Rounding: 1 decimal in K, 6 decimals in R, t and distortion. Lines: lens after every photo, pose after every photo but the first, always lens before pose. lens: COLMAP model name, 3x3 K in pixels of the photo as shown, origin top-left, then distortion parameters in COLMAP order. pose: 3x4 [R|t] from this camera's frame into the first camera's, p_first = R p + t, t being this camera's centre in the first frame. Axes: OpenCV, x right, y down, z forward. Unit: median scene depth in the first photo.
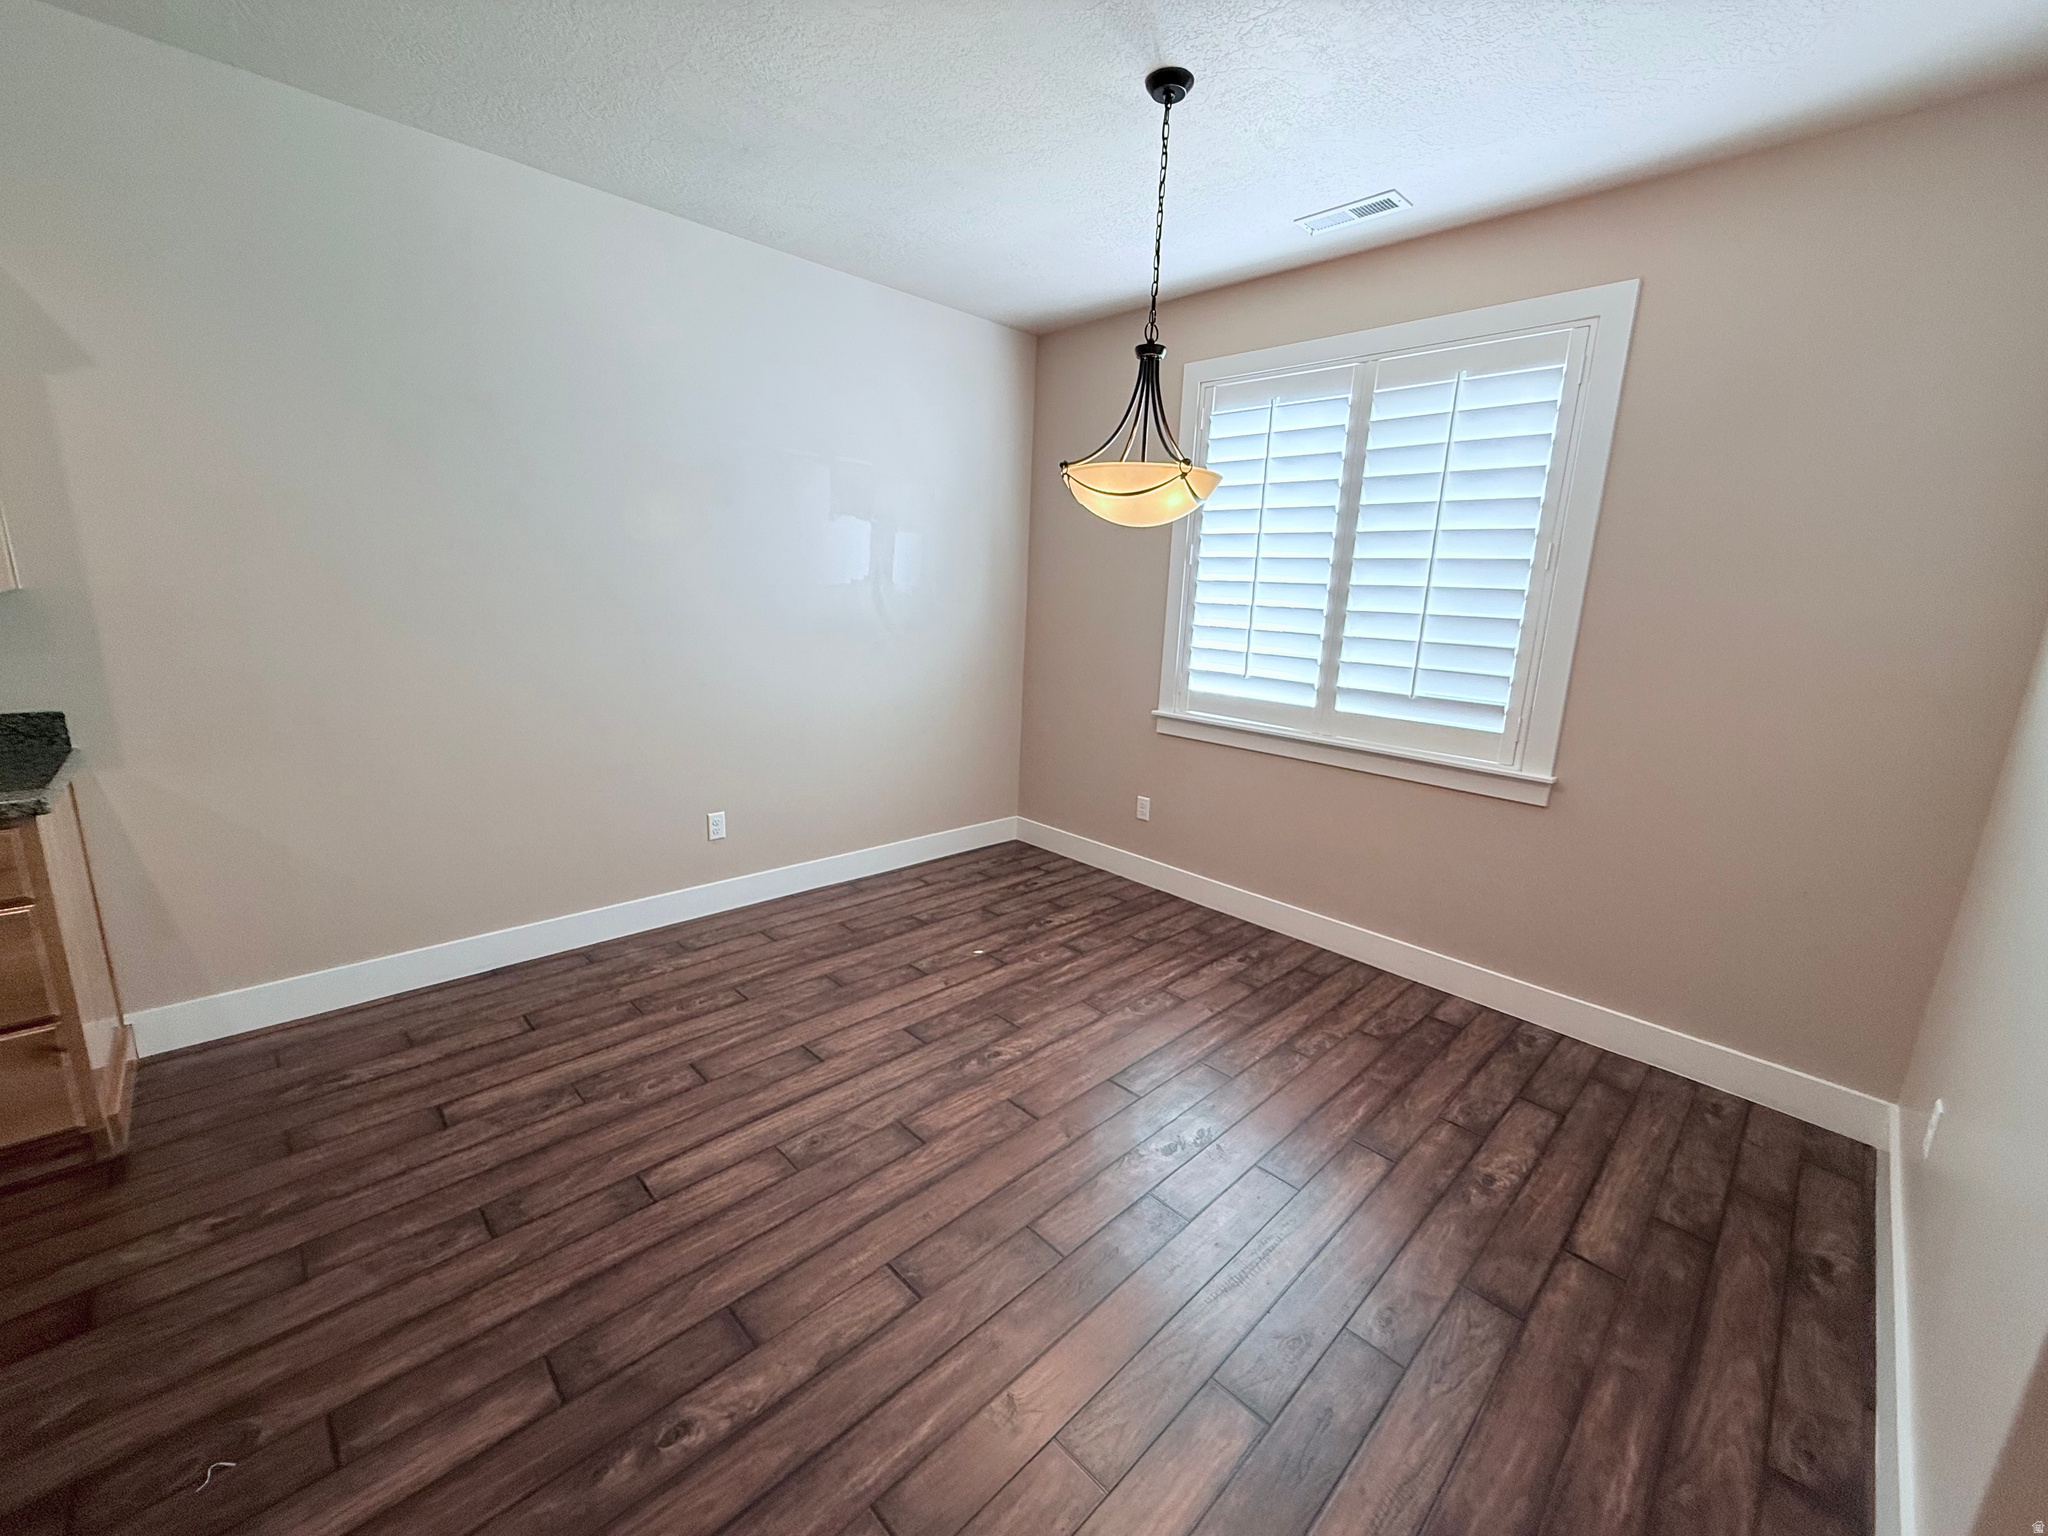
lens RADIAL K [[815.7, 0, 1015.4], [0, 815.7, 766.6], [0, 0, 1]] dist [0.000067, 0.000104]
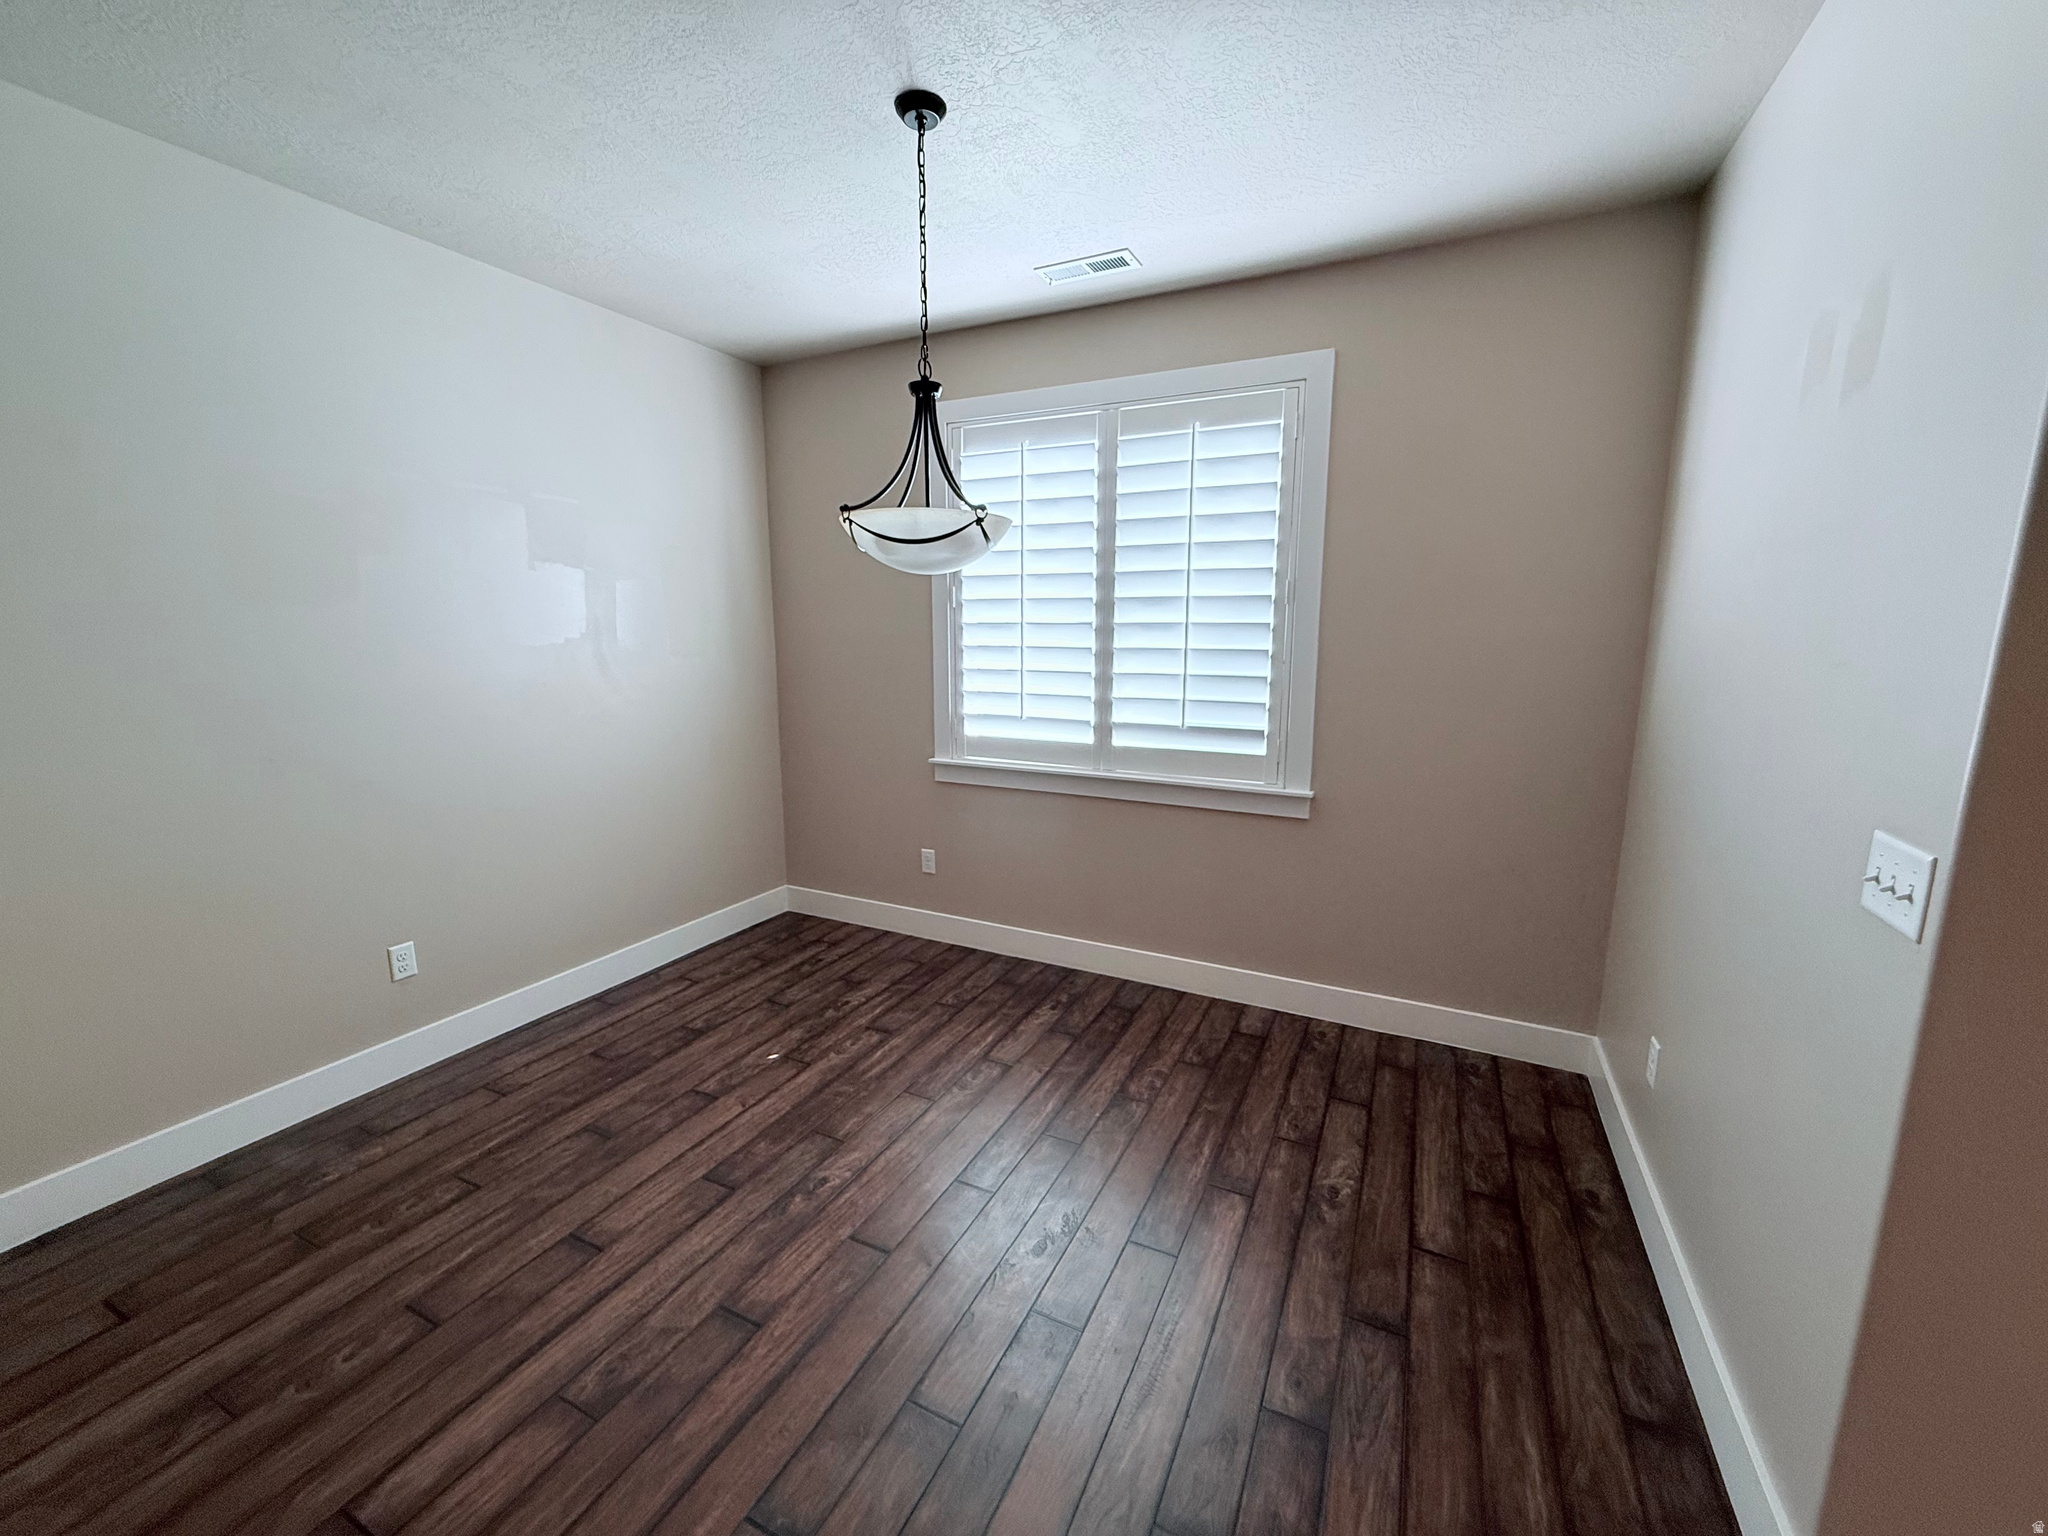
lens RADIAL K [[815.7, 0, 1015.4], [0, 815.7, 766.6], [0, 0, 1]] dist [0.000067, 0.000104]
pose [[0.942404, -0.095914, 0.320430, -0.063777], [0.108781, 0.993812, -0.022454, -0.040428], [-0.316294, 0.056017, 0.947006, 0.092216]]
